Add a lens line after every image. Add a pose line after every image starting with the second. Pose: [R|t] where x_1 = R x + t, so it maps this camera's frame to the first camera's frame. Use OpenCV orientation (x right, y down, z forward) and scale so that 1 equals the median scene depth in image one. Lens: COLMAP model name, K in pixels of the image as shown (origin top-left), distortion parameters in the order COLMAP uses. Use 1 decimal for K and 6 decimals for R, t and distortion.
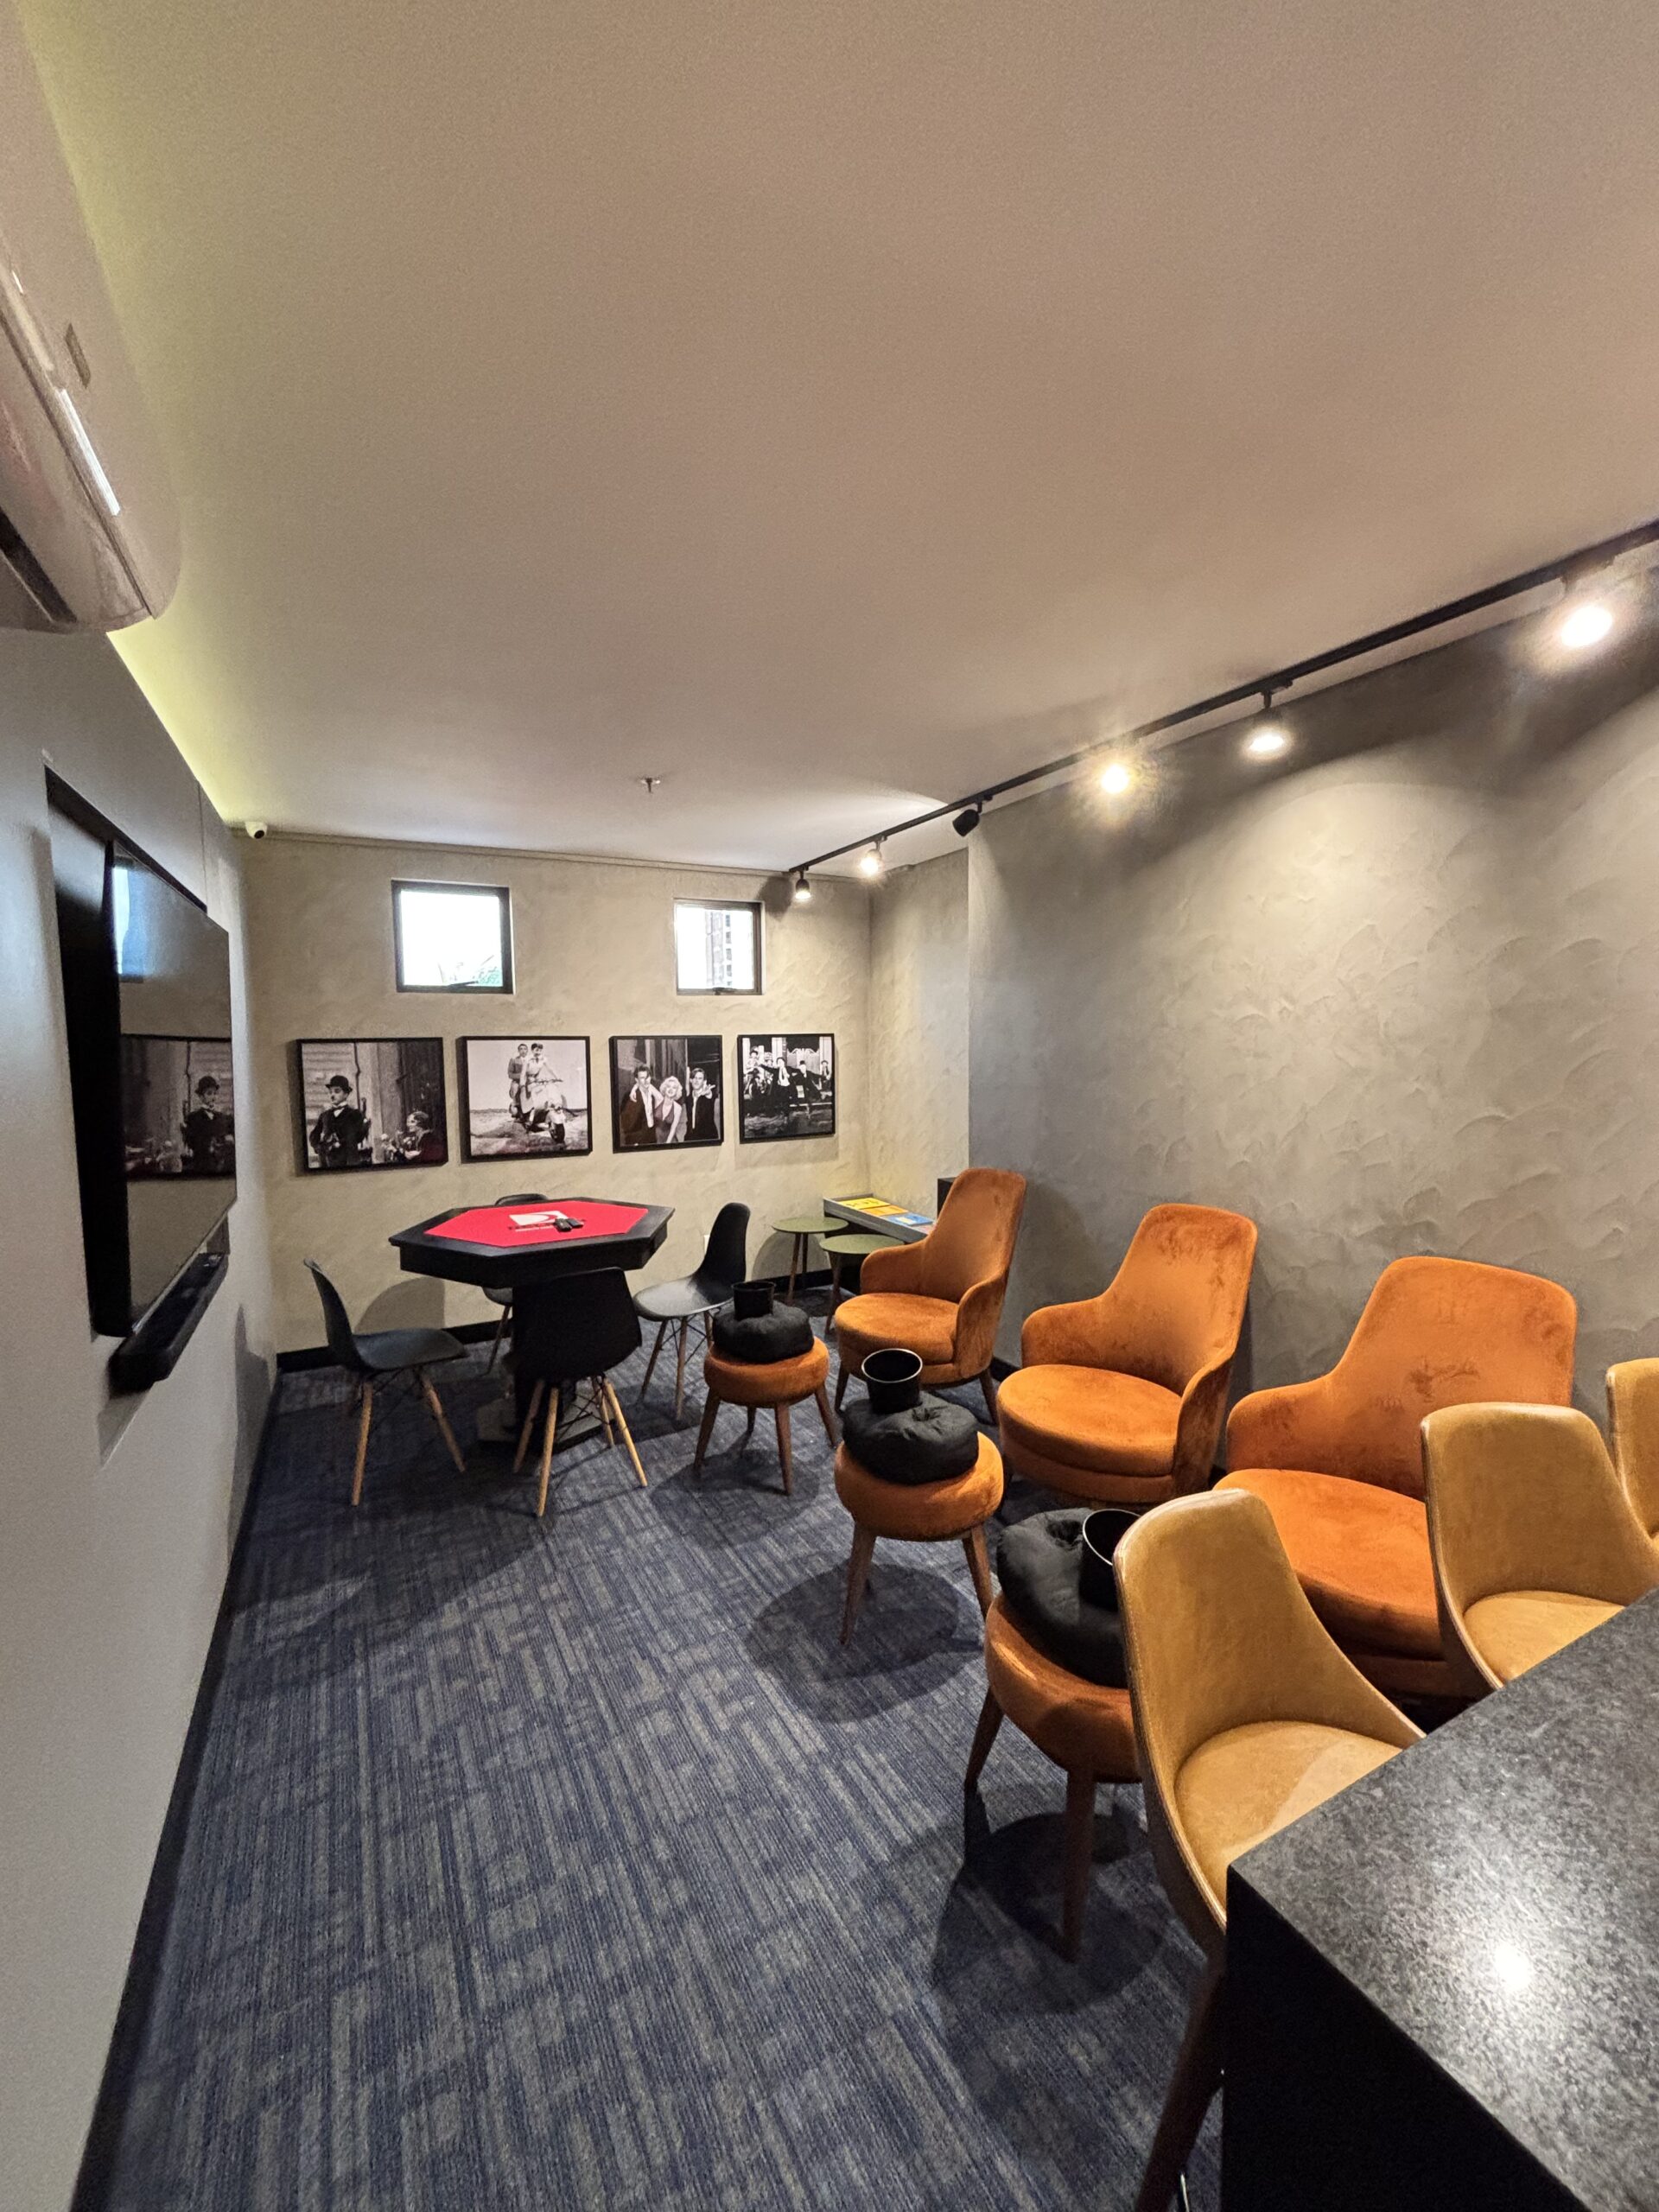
lens RADIAL K [[893.6, 0, 830.7], [0, 893.6, 1105.9], [0, 0, 1]] dist [0.011867, 0.001421]
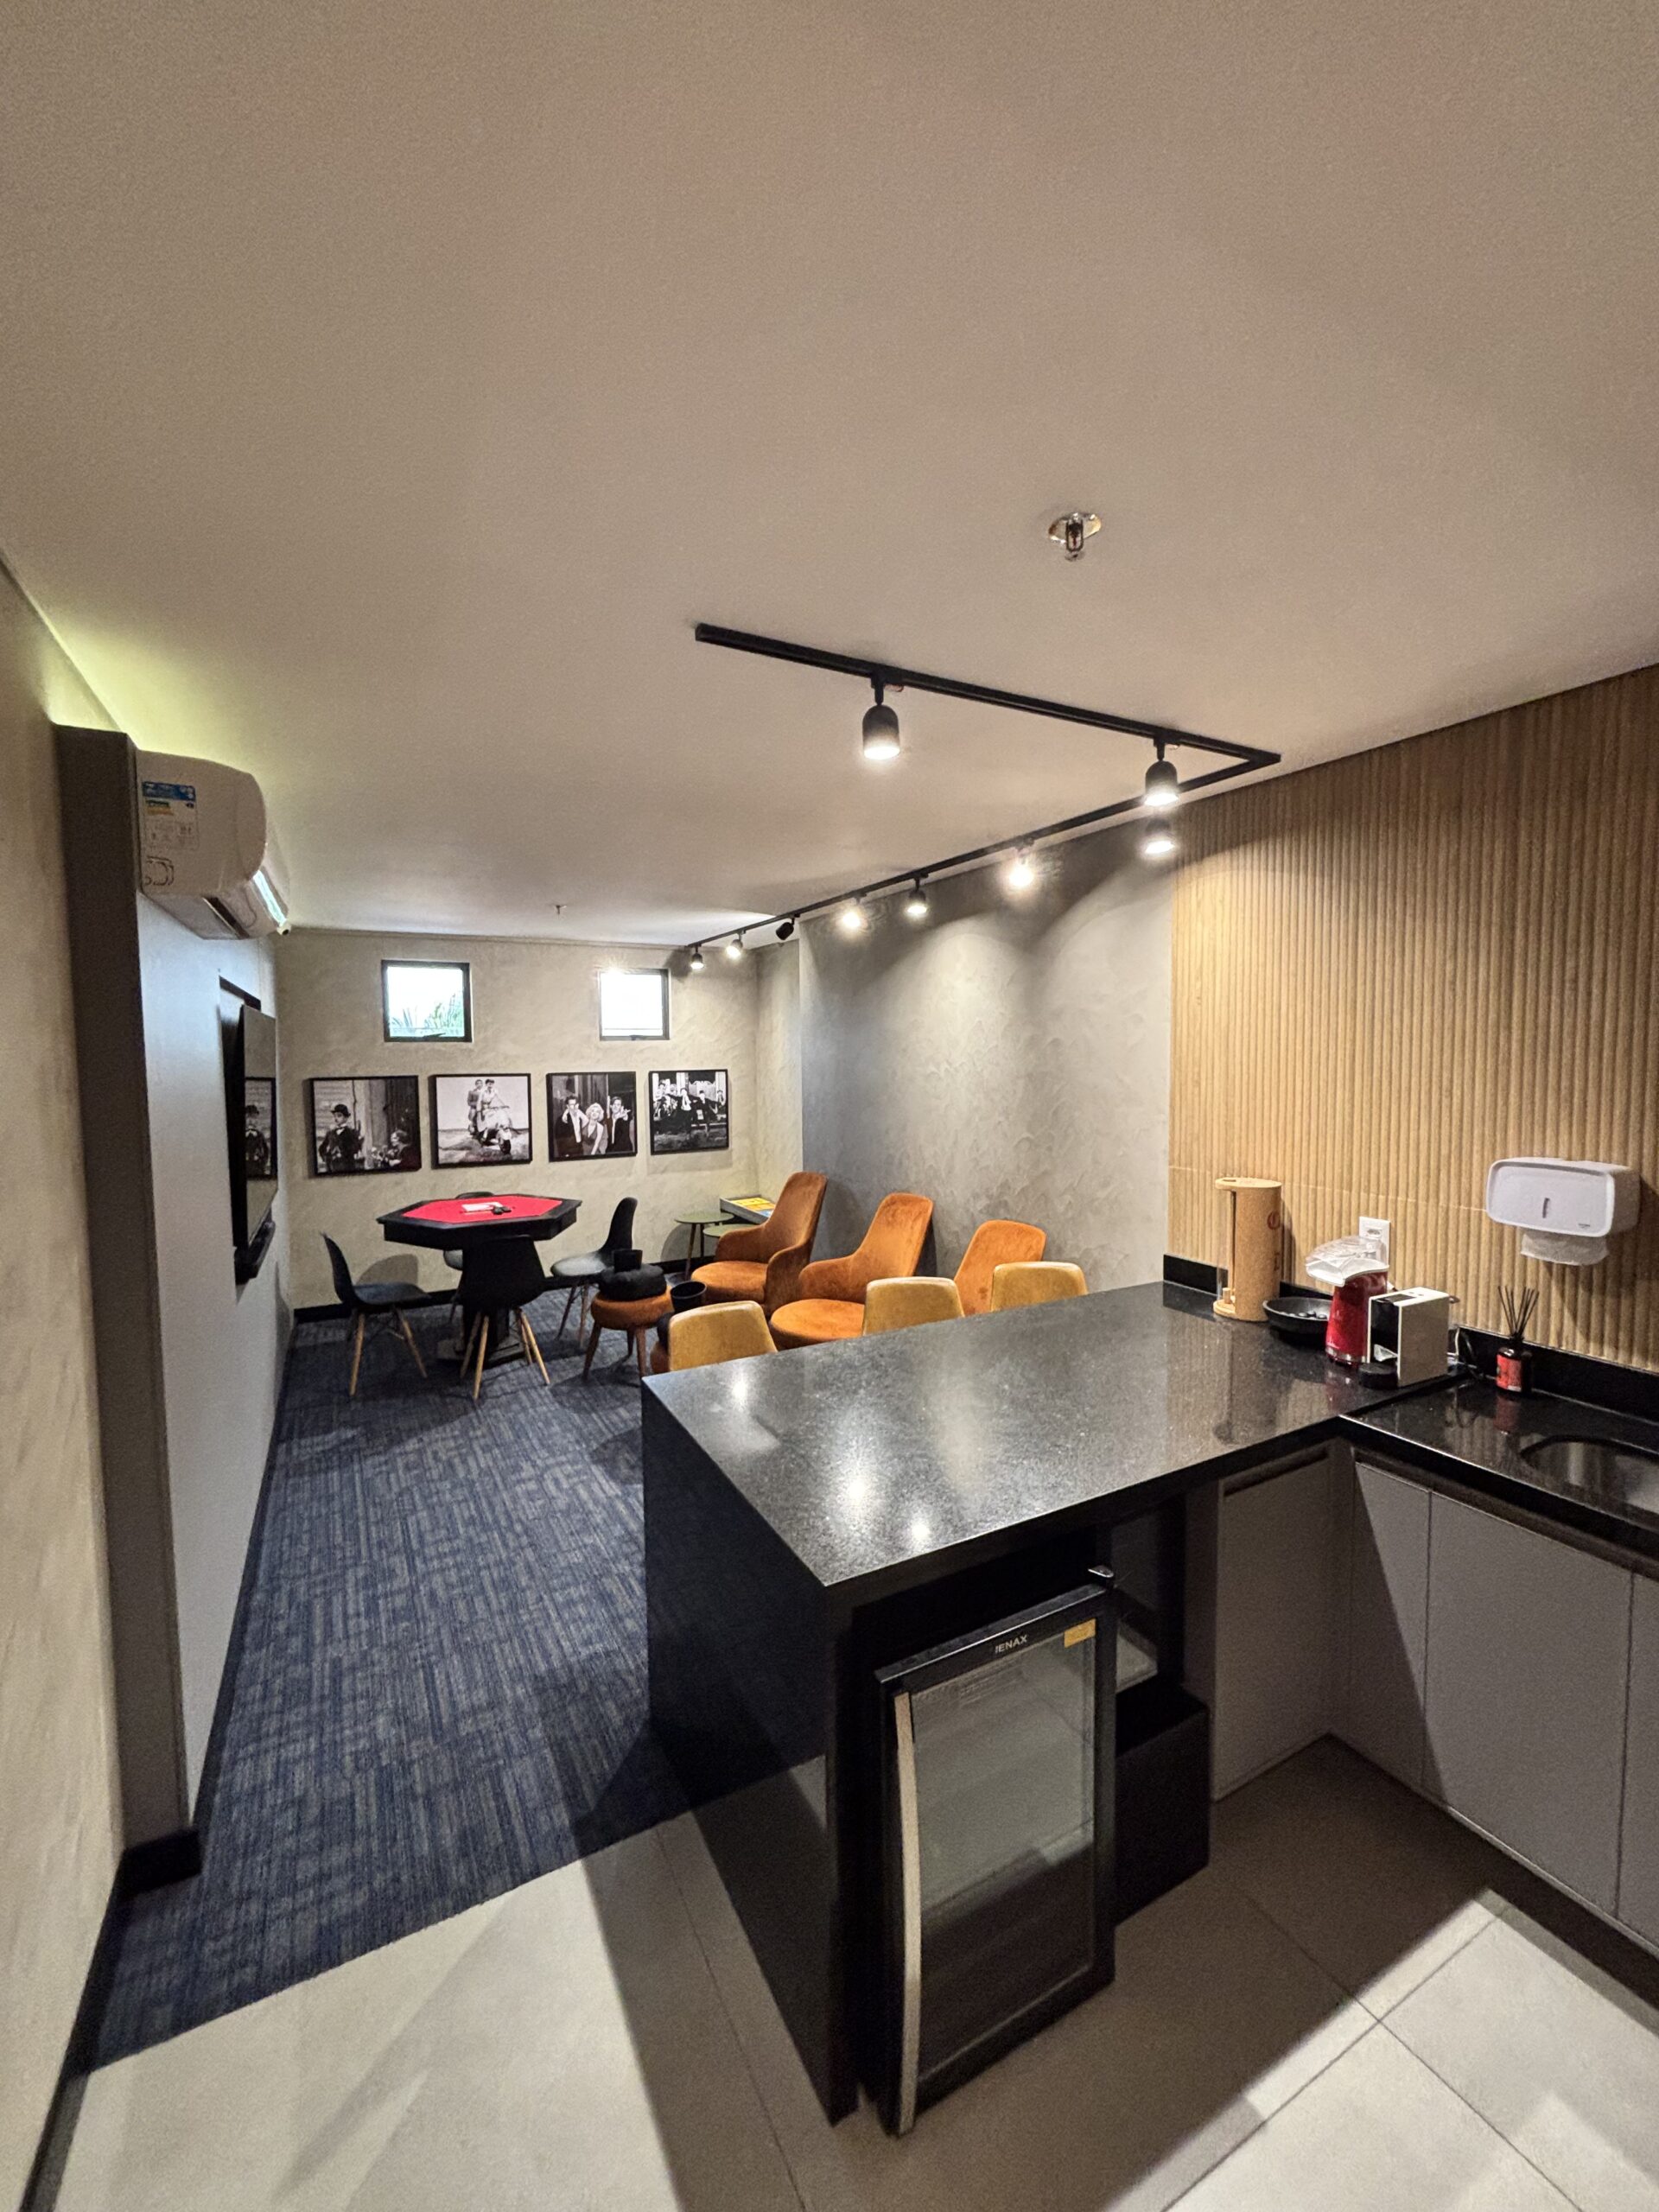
lens RADIAL K [[893.6, 0, 830.9], [0, 893.6, 1102.3], [0, 0, 1]] dist [0.011867, 0.001421]
pose [[0.999962, 0.000287, 0.008689, 0.235285], [-0.000125, 0.999825, -0.018733, -0.015287], [-0.008693, 0.018731, 0.999787, -0.471320]]
